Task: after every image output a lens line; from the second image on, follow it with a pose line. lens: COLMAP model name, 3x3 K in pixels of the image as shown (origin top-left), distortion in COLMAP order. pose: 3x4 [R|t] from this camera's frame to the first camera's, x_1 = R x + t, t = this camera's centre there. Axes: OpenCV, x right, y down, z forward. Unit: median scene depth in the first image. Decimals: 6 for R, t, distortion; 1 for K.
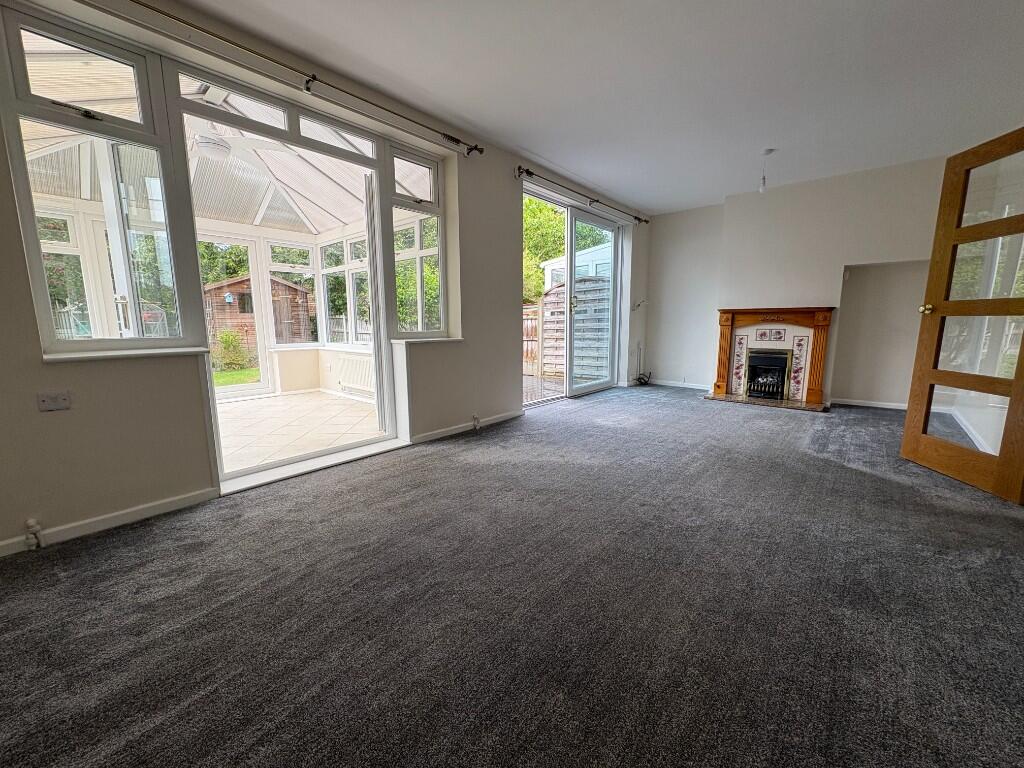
lens RADIAL K [[406.5, 0, 508.4], [0, 406.5, 383.7], [0, 0, 1]] dist [0.000801, 0.000914]
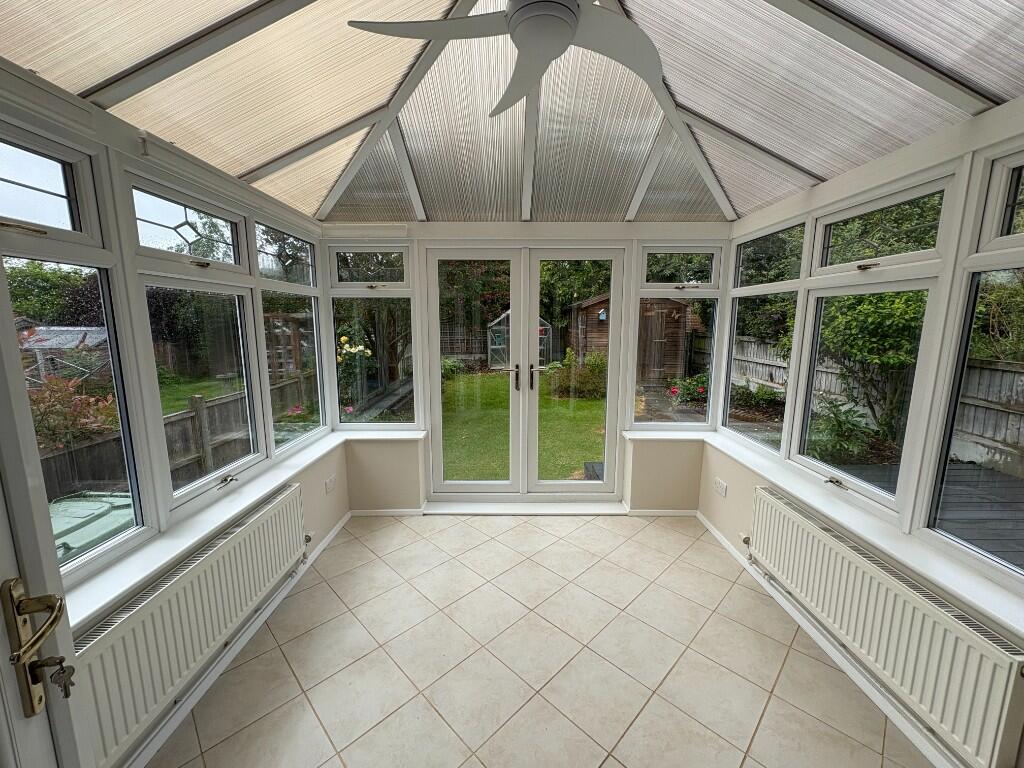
lens RADIAL K [[406.5, 0, 512.8], [0, 406.5, 384.8], [0, 0, 1]] dist [0.000801, 0.000914]
pose [[0.670844, 0.120095, -0.731810, -0.308515], [-0.116362, 0.991623, 0.056065, -0.188827], [0.732413, 0.047544, 0.679199, 0.546514]]
